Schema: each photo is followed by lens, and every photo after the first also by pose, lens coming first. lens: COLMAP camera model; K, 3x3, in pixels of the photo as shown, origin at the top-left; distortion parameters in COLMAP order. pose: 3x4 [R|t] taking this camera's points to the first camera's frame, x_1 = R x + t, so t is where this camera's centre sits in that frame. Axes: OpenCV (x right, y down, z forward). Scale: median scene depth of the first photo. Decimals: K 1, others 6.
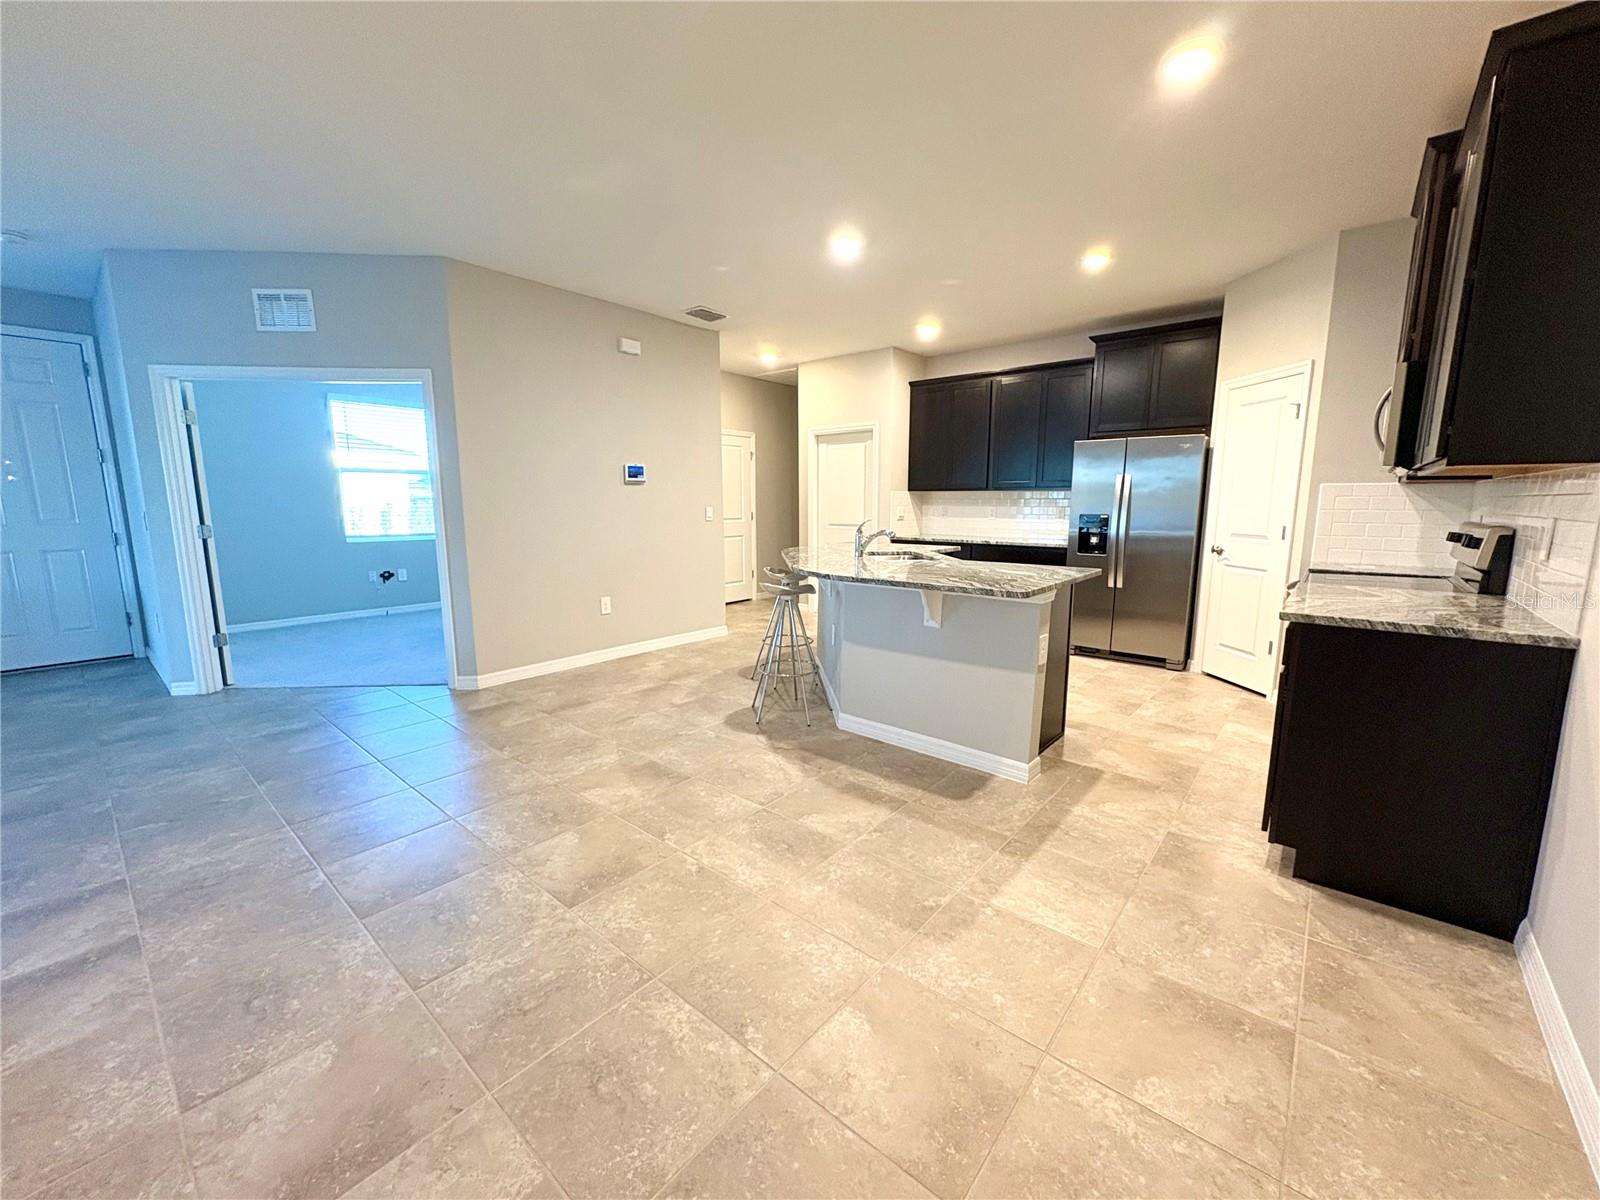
lens RADIAL K [[632.8, 0, 785.5], [0, 632.8, 600.1], [0, 0, 1]] dist [0.000677, 0.000033]
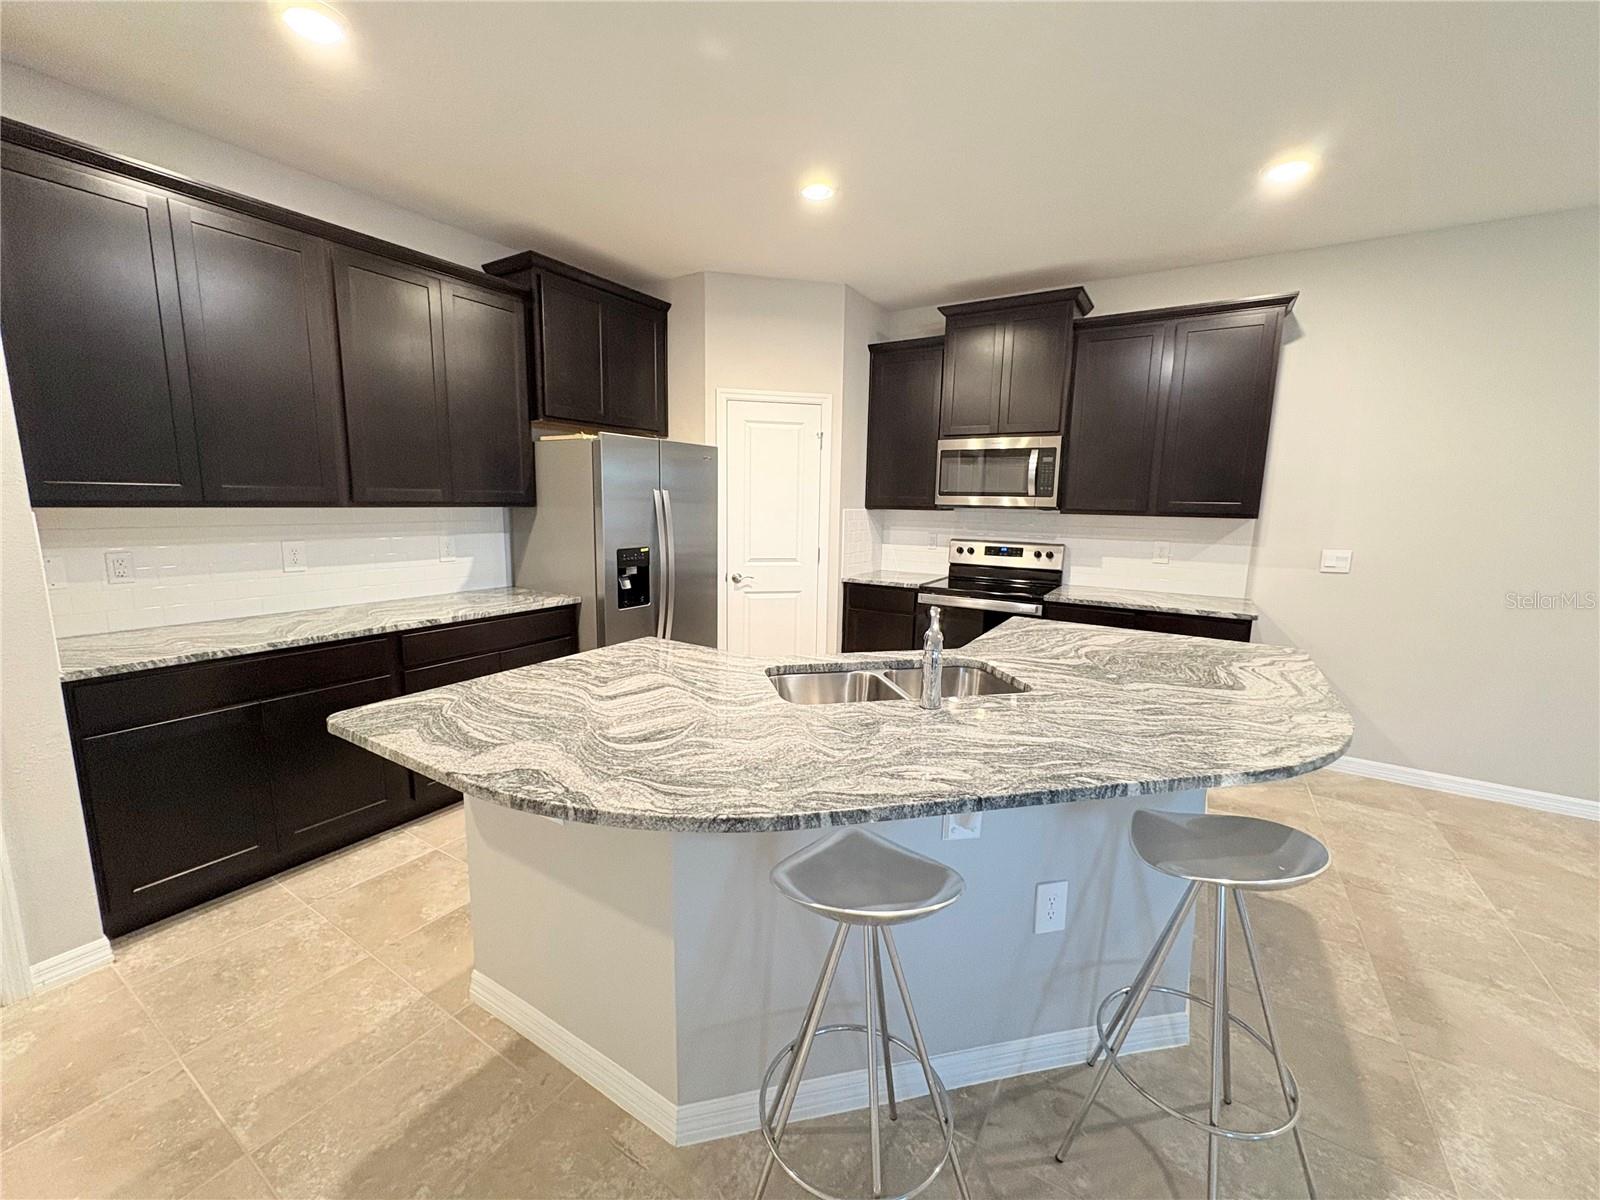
lens RADIAL K [[636.7, 0, 800.0], [0, 636.7, 600.0], [0, 0, 1]] dist [-0.000855, -0.000192]
pose [[-0.168662, -0.154942, 0.973420, -0.348150], [0.134230, 0.974757, 0.178412, -0.307800], [-0.976491, 0.160753, -0.143606, 1.612738]]
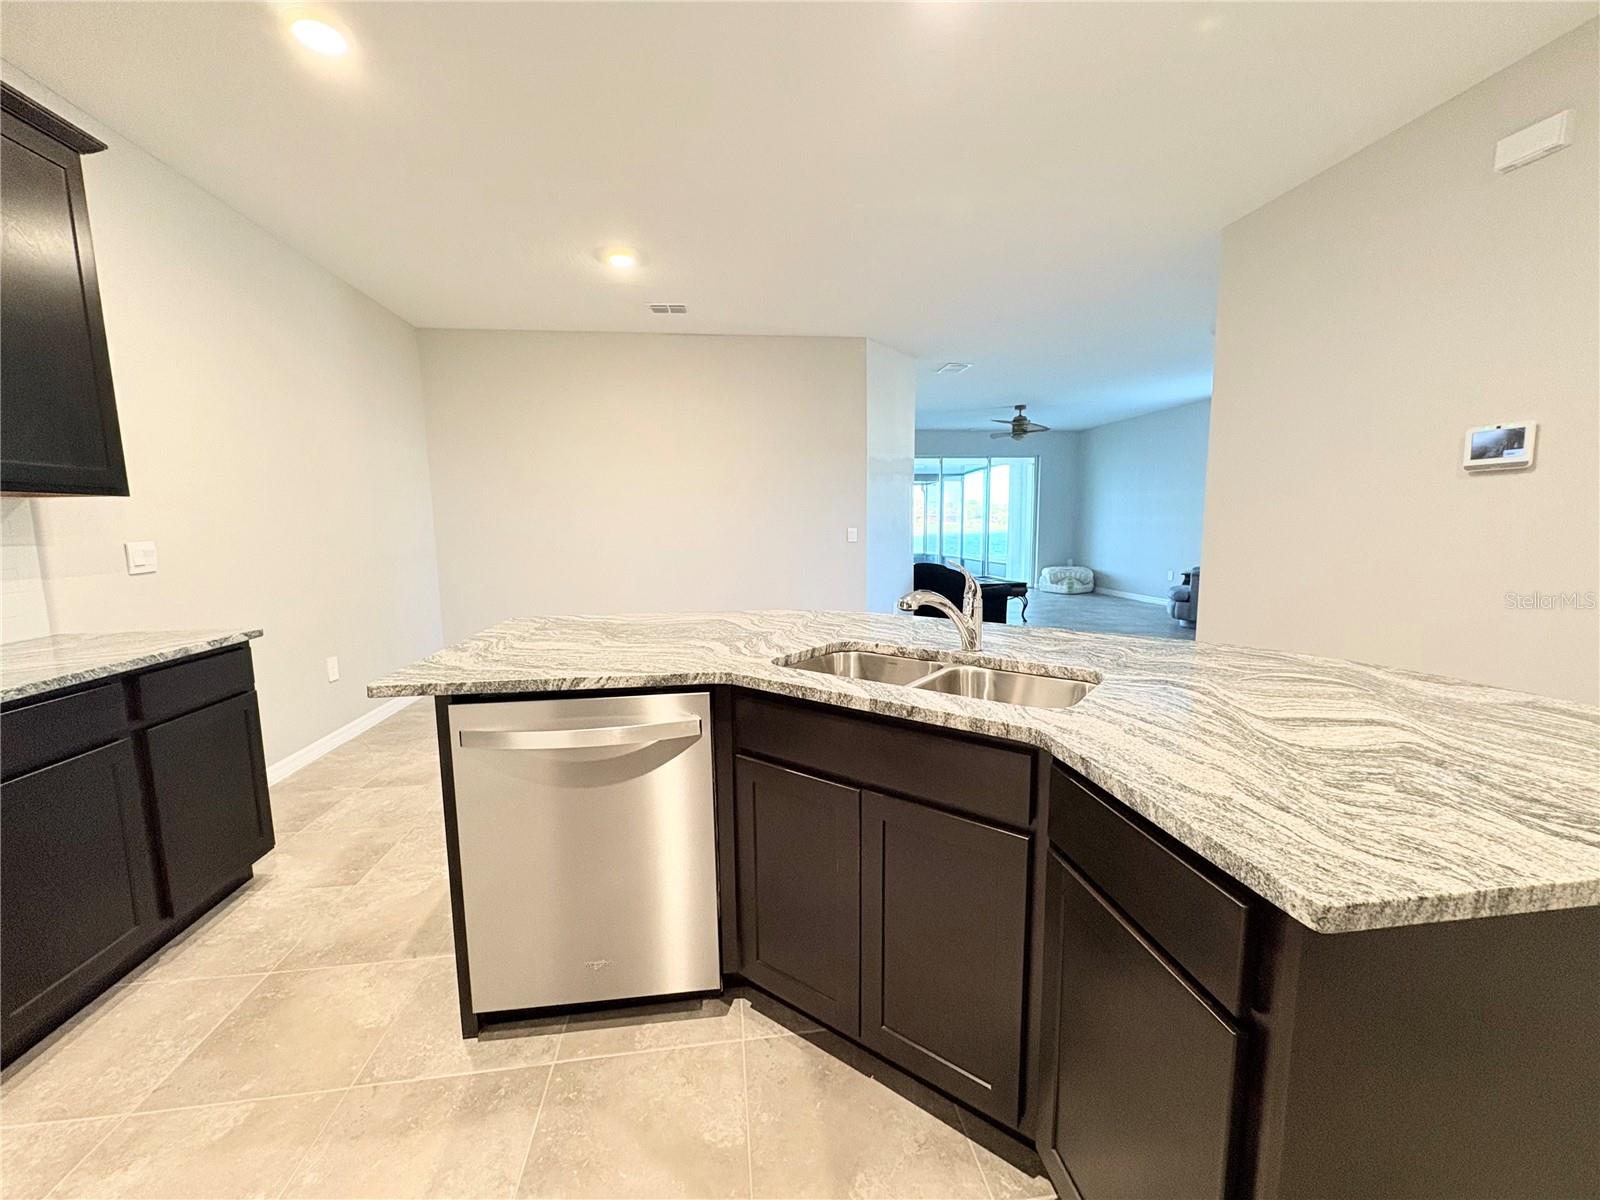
lens RADIAL K [[632.8, 0, 785.5], [0, 632.8, 600.1], [0, 0, 1]] dist [0.000677, 0.000033]
pose [[-0.663090, 0.099607, -0.741883, 0.712834], [-0.104418, 0.969108, 0.223444, -0.261516], [0.741221, 0.225629, -0.632205, 1.671266]]
